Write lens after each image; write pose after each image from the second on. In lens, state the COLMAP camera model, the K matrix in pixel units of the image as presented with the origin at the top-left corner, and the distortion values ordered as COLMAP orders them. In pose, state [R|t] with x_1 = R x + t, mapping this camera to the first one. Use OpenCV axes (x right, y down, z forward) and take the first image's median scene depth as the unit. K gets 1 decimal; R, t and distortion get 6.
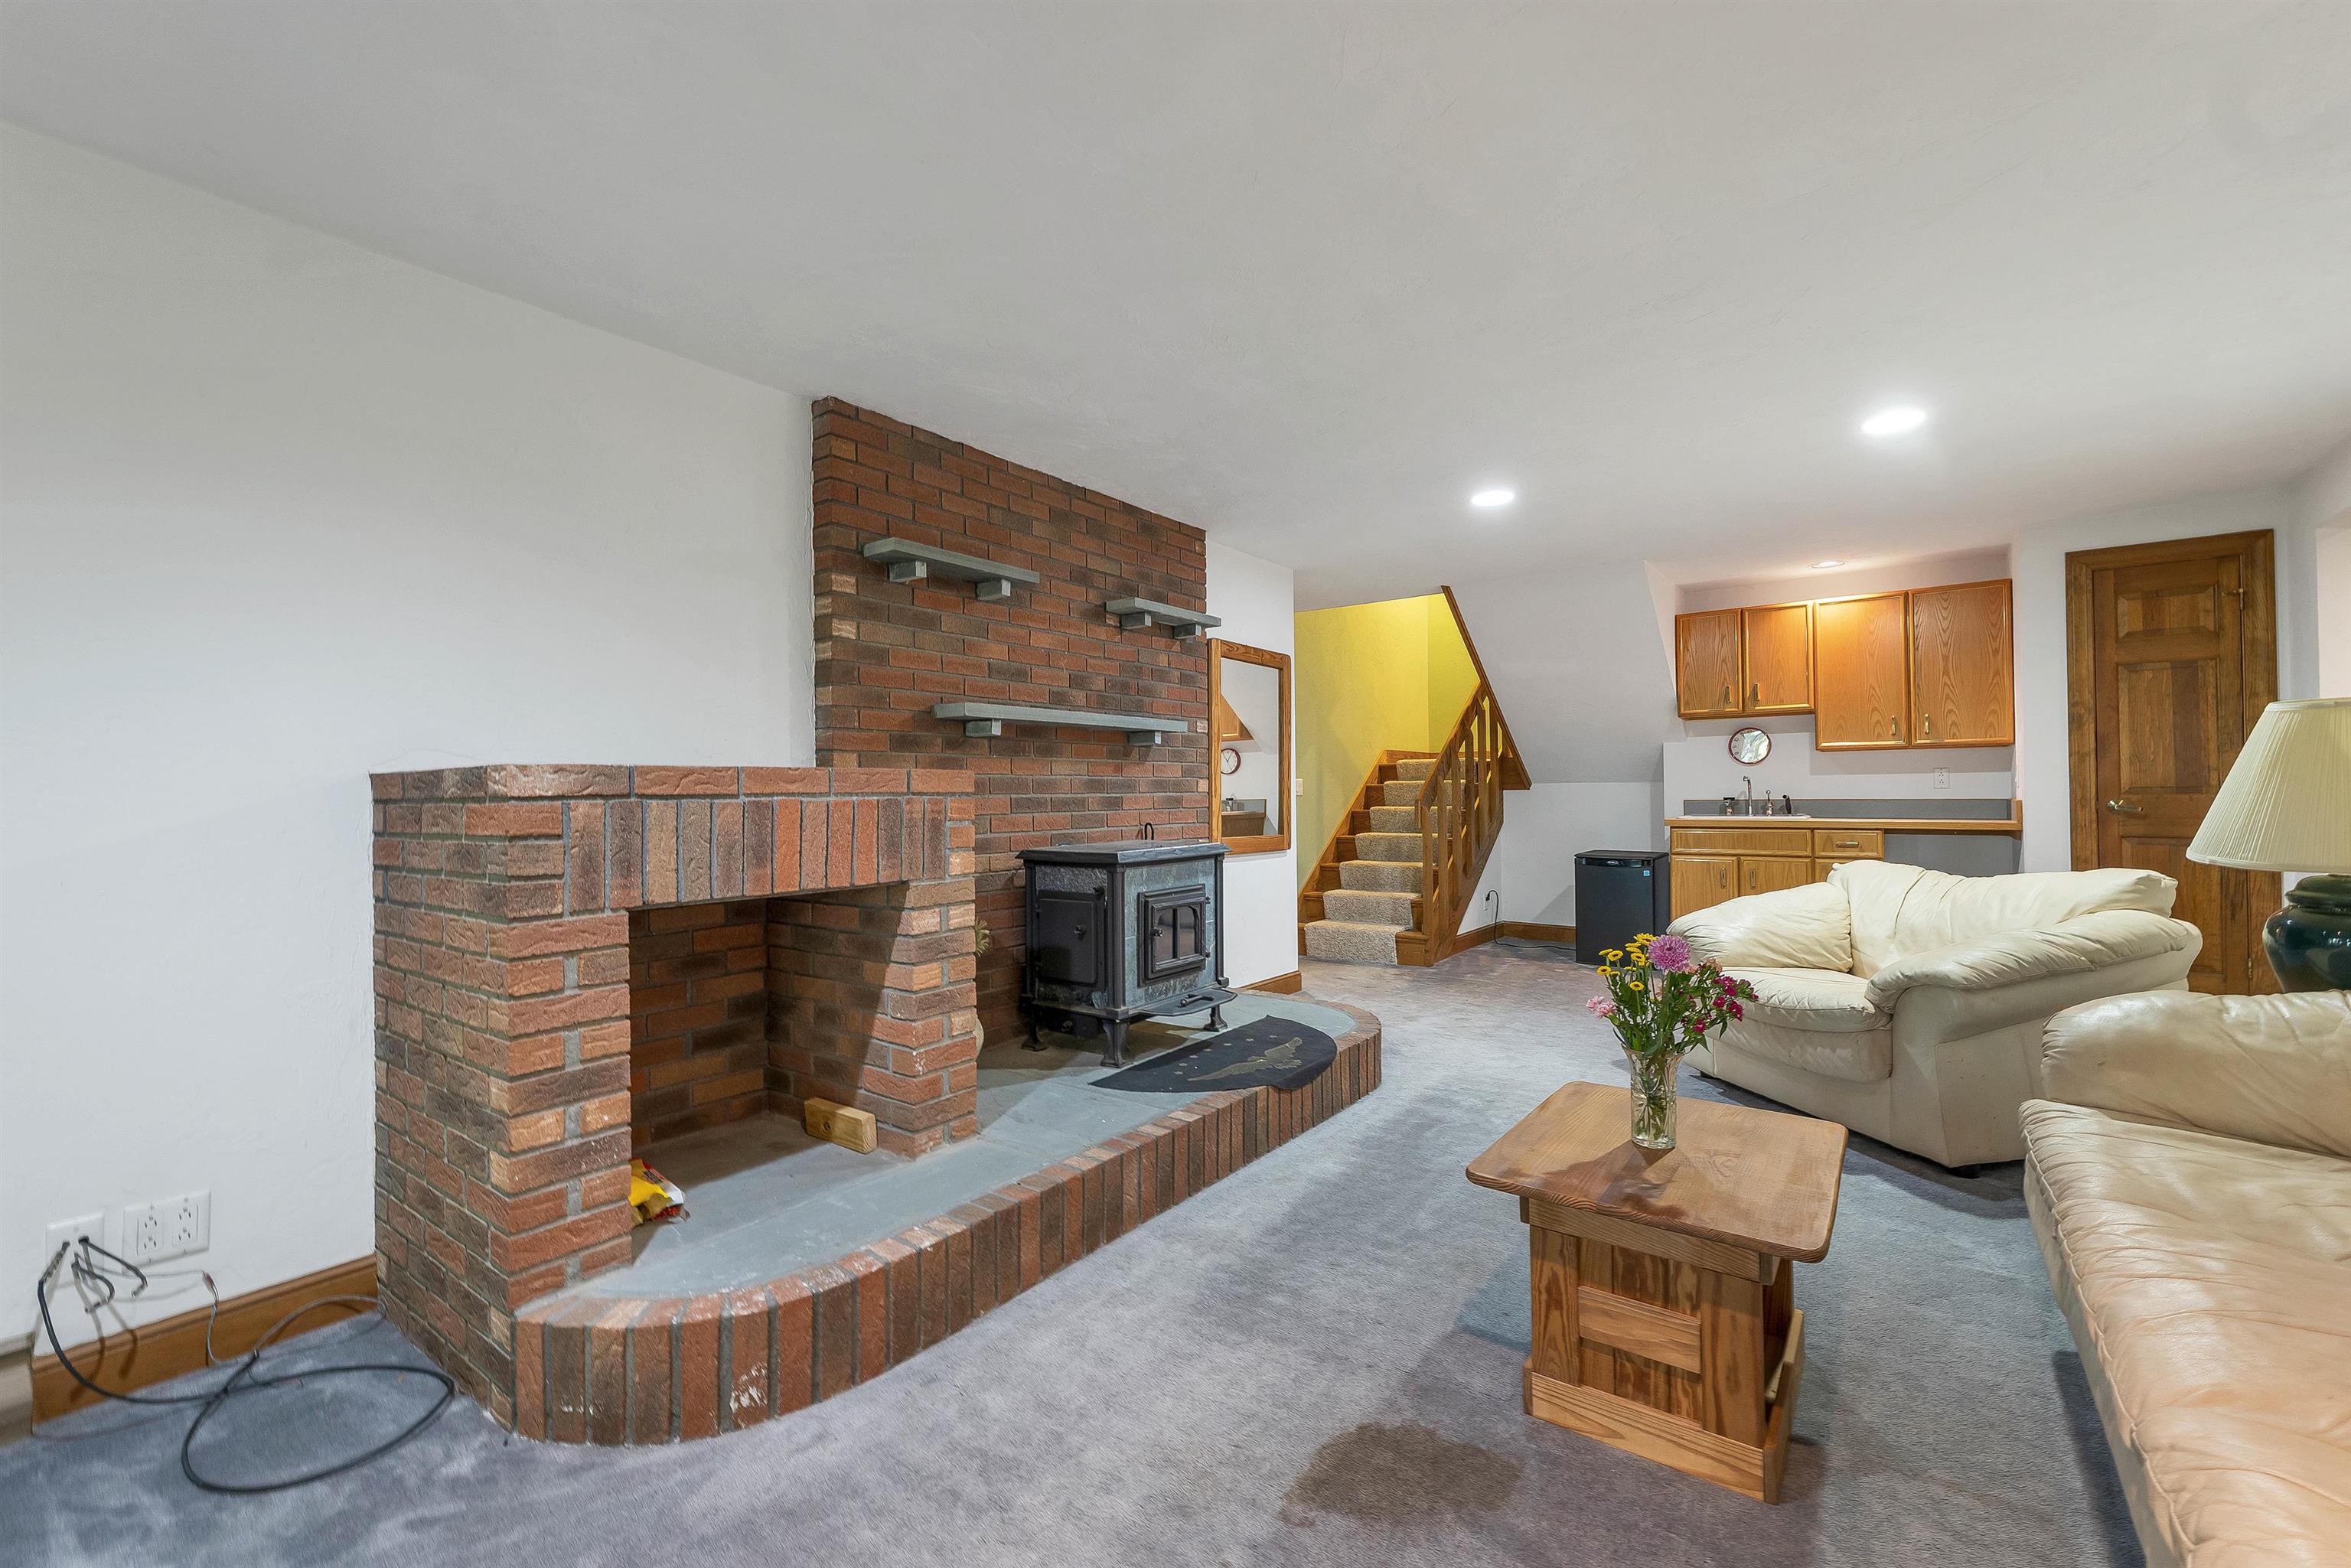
lens RADIAL K [[986.2, 0, 1162.2], [0, 986.2, 784.3], [0, 0, 1]] dist [-0.003116, 0.000848]
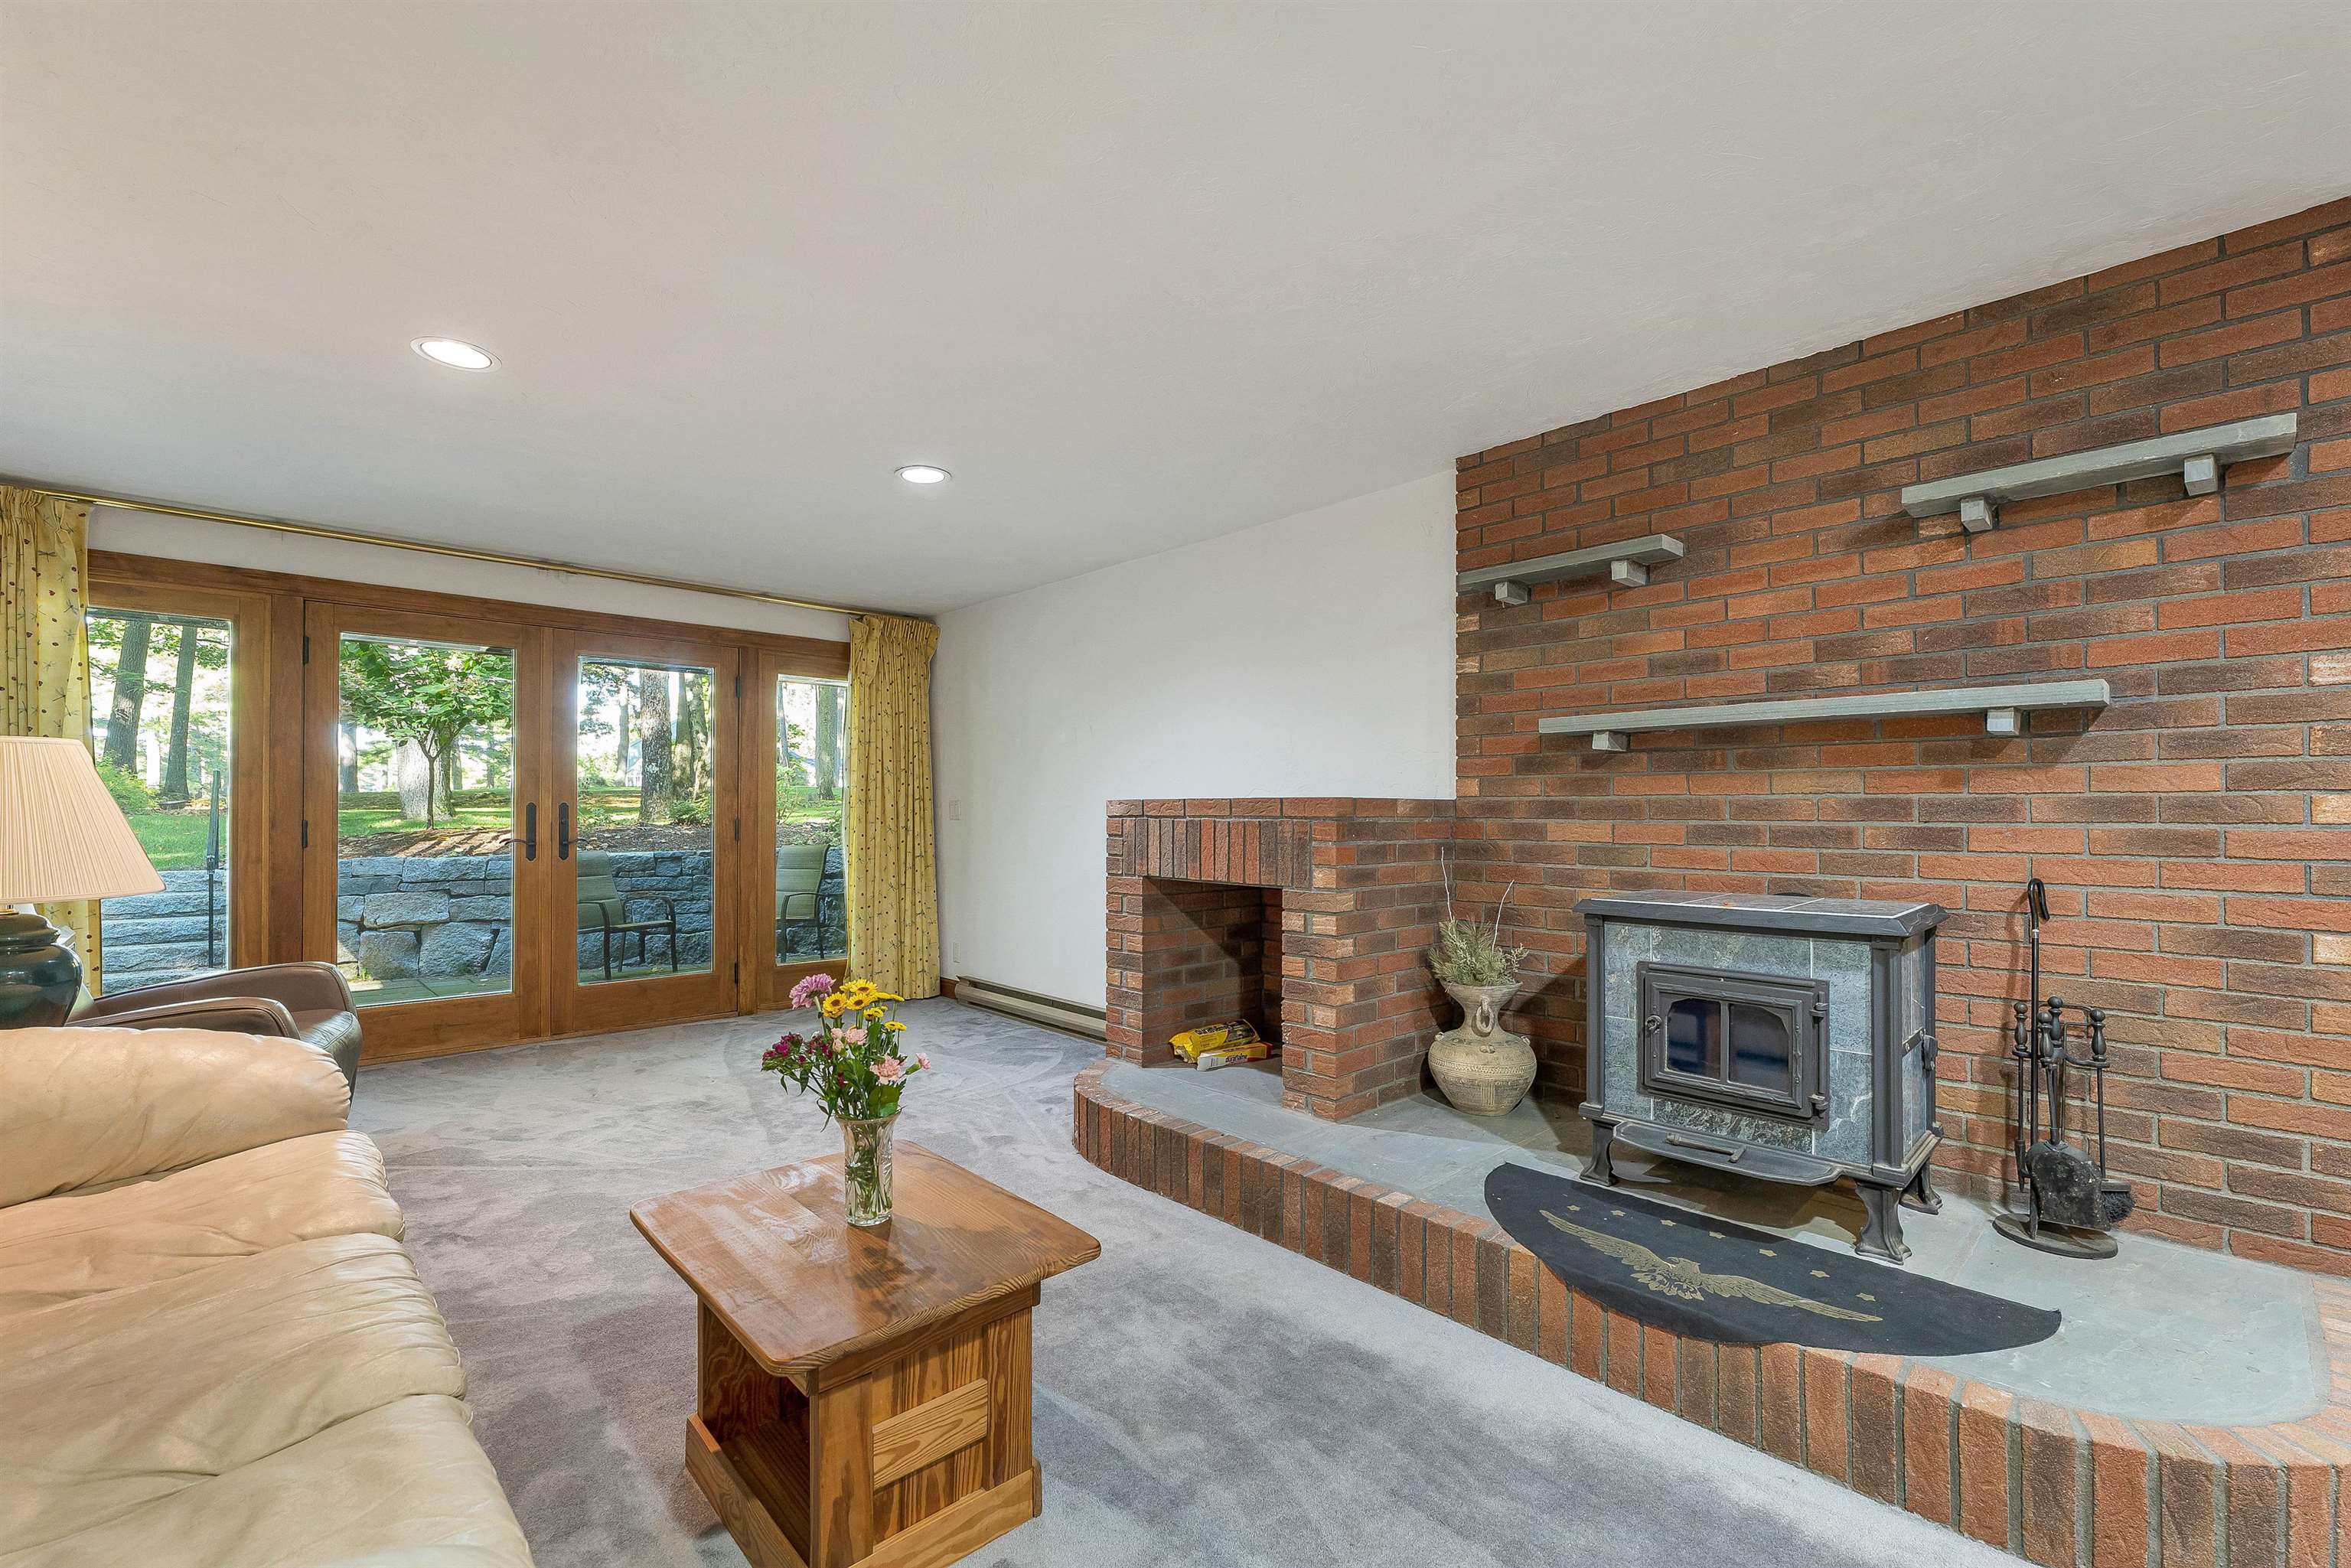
lens RADIAL K [[995.4, 0, 1167.5], [0, 995.4, 805.5], [0, 0, 1]] dist [-0.005167, 0.000898]
pose [[-0.179683, 0.002629, -0.983721, 0.791179], [0.007358, 0.999972, 0.001328, -0.006406], [0.983697, -0.006999, -0.179697, 0.841657]]
